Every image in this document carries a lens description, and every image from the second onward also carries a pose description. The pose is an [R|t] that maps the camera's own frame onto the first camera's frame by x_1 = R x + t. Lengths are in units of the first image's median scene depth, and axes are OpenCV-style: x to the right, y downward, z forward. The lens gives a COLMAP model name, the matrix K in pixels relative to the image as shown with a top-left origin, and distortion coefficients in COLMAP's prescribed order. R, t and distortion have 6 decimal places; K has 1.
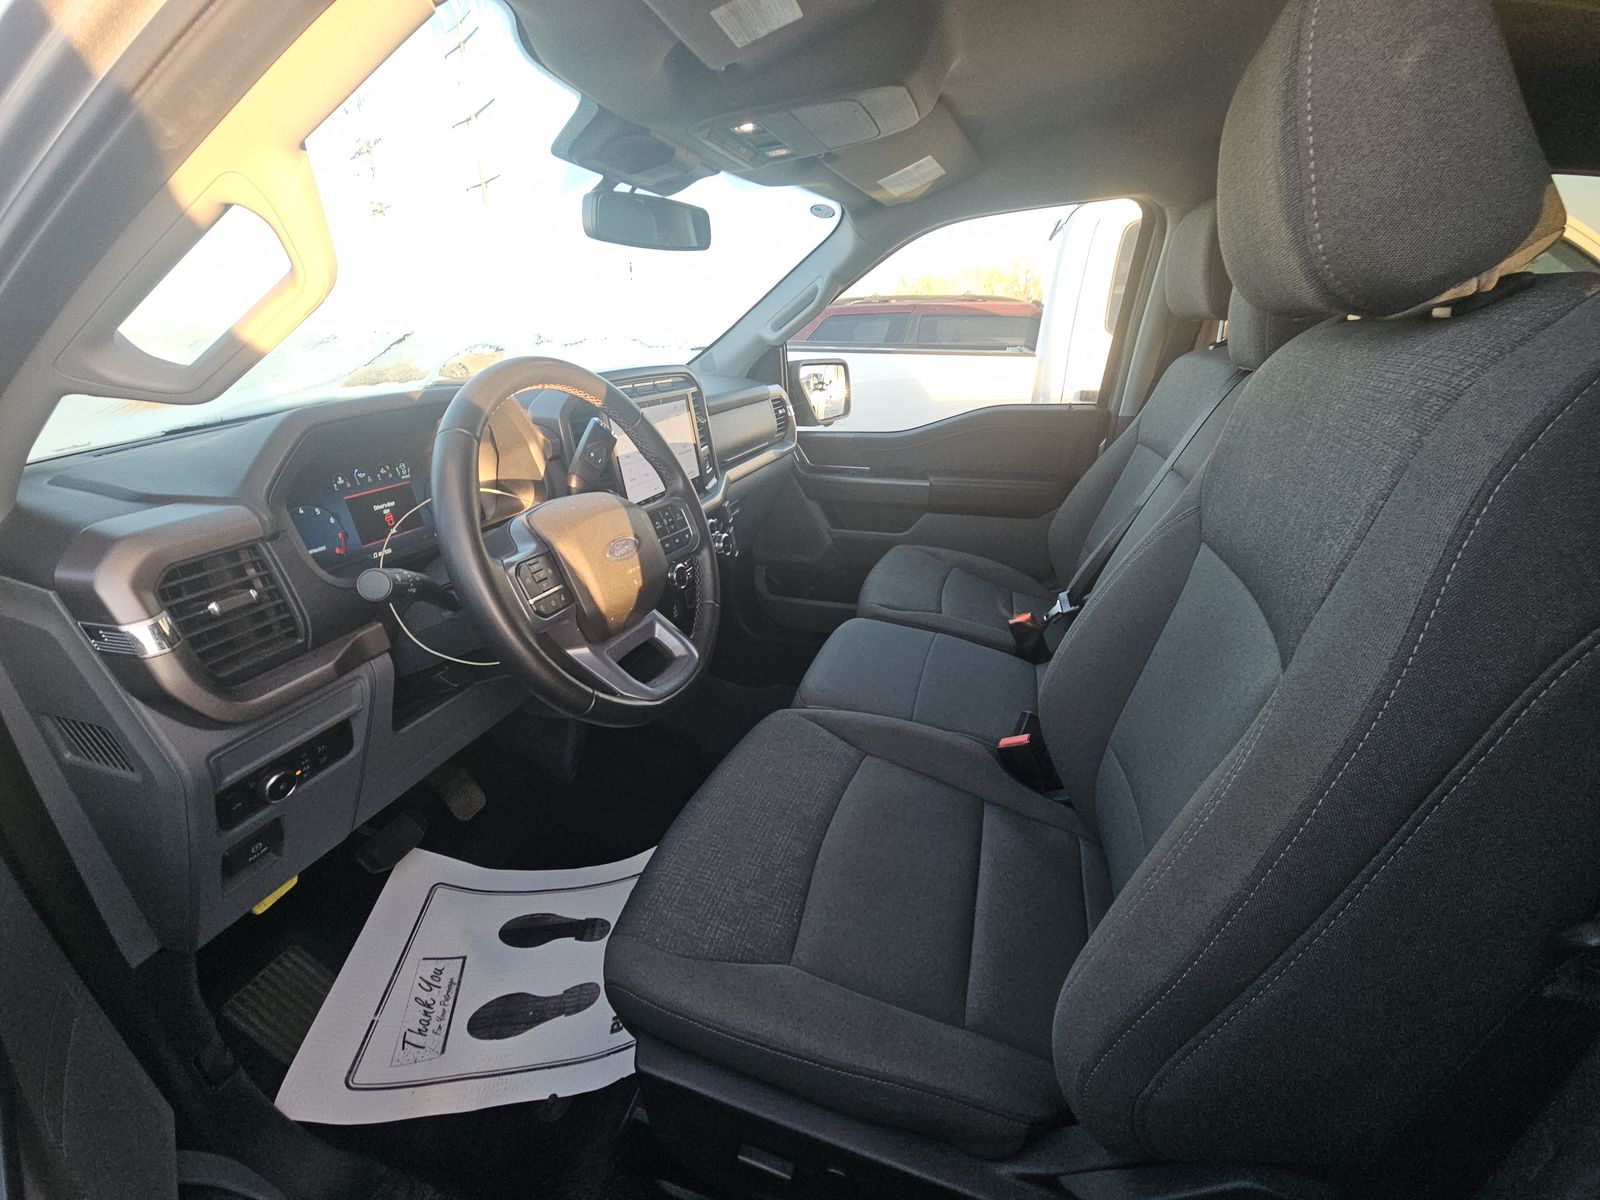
lens RADIAL K [[644.0, 0, 799.8], [0, 644.0, 606.2], [0, 0, 1]] dist [0.001079, -0.000155]
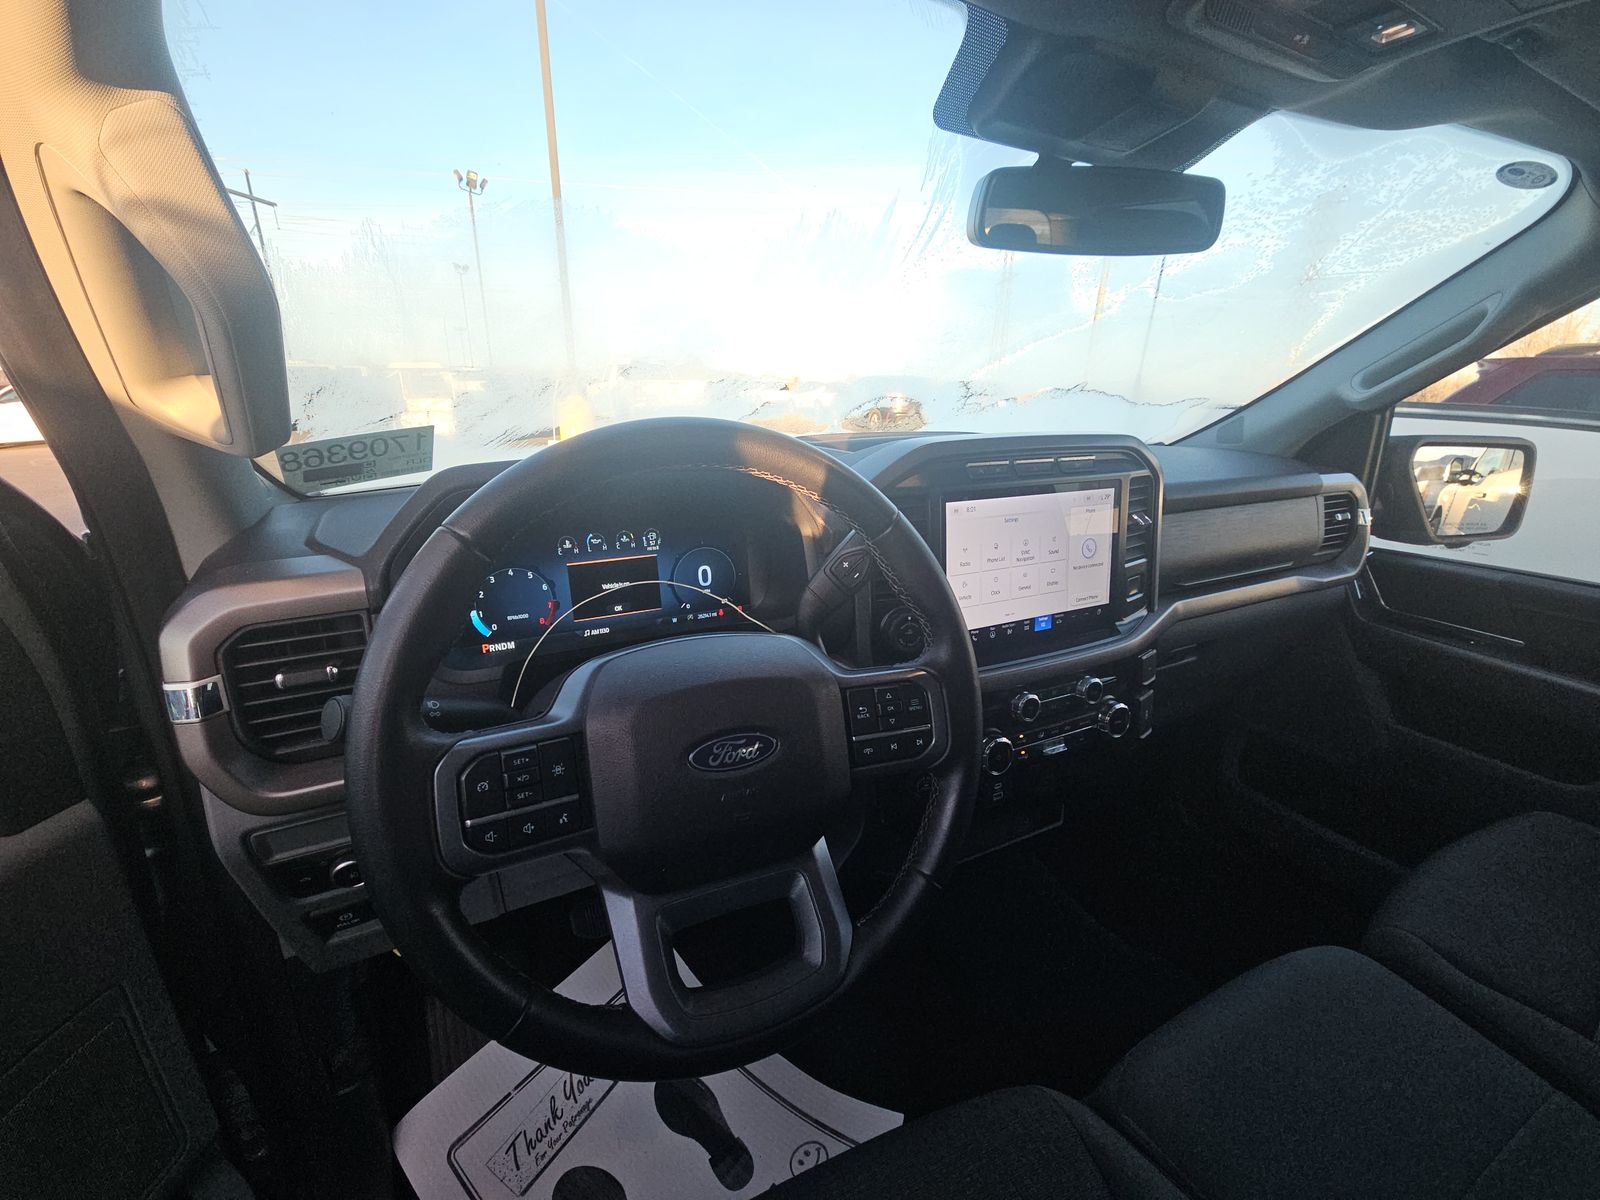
lens RADIAL K [[644.0, 0, 799.8], [0, 644.0, 606.2], [0, 0, 1]] dist [0.001079, -0.000155]
pose [[0.697124, 0.244130, -0.674106, 0.070799], [-0.292336, 0.955319, 0.043655, -0.155560], [0.654644, 0.166632, 0.737344, 0.367043]]
